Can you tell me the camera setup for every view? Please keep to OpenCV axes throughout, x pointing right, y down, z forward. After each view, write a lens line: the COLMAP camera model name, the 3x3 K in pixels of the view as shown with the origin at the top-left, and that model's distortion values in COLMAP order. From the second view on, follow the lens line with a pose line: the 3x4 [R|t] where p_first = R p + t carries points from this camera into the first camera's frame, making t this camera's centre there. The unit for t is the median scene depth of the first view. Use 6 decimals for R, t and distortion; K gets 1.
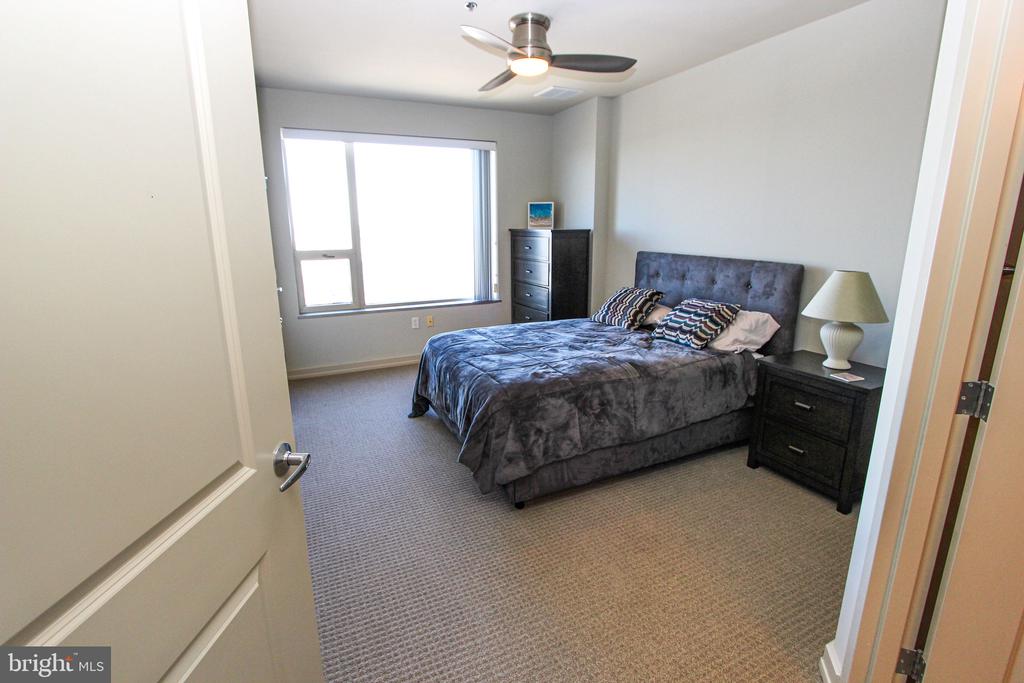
lens RADIAL K [[474.6, 0, 510.8], [0, 474.6, 337.5], [0, 0, 1]] dist [-0.017792, 0.001555]
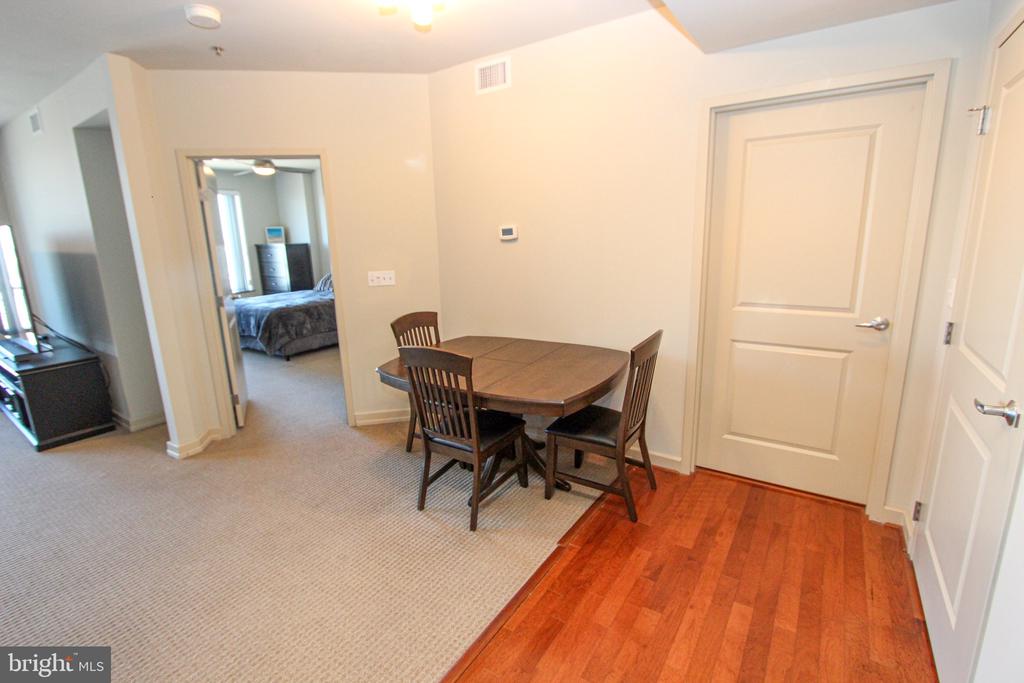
lens RADIAL K [[474.6, 0, 510.8], [0, 474.6, 337.5], [0, 0, 1]] dist [-0.017792, 0.001555]
pose [[0.860635, -0.124309, 0.493816, -0.103578], [0.134804, 0.990767, 0.014466, 0.211656], [-0.491055, 0.054118, 0.869446, -0.952576]]
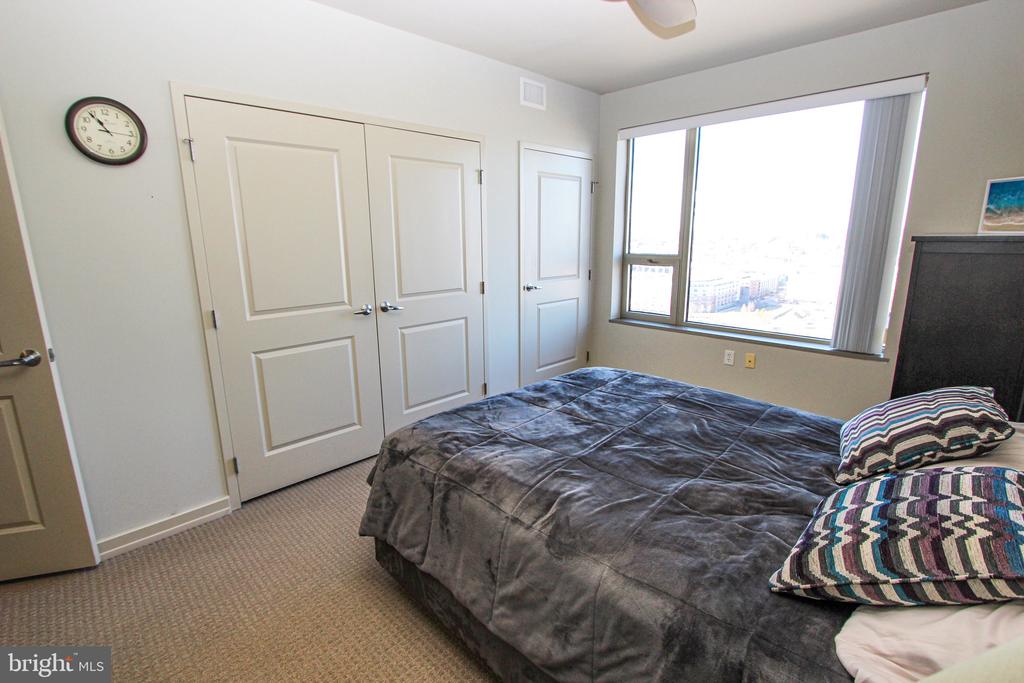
lens RADIAL K [[474.6, 0, 510.8], [0, 474.6, 337.5], [0, 0, 1]] dist [-0.017792, 0.001555]
pose [[0.346824, 0.205805, -0.915072, 0.379518], [-0.204442, 0.968758, 0.140393, -0.101665], [0.915378, 0.138388, 0.378064, 0.421499]]
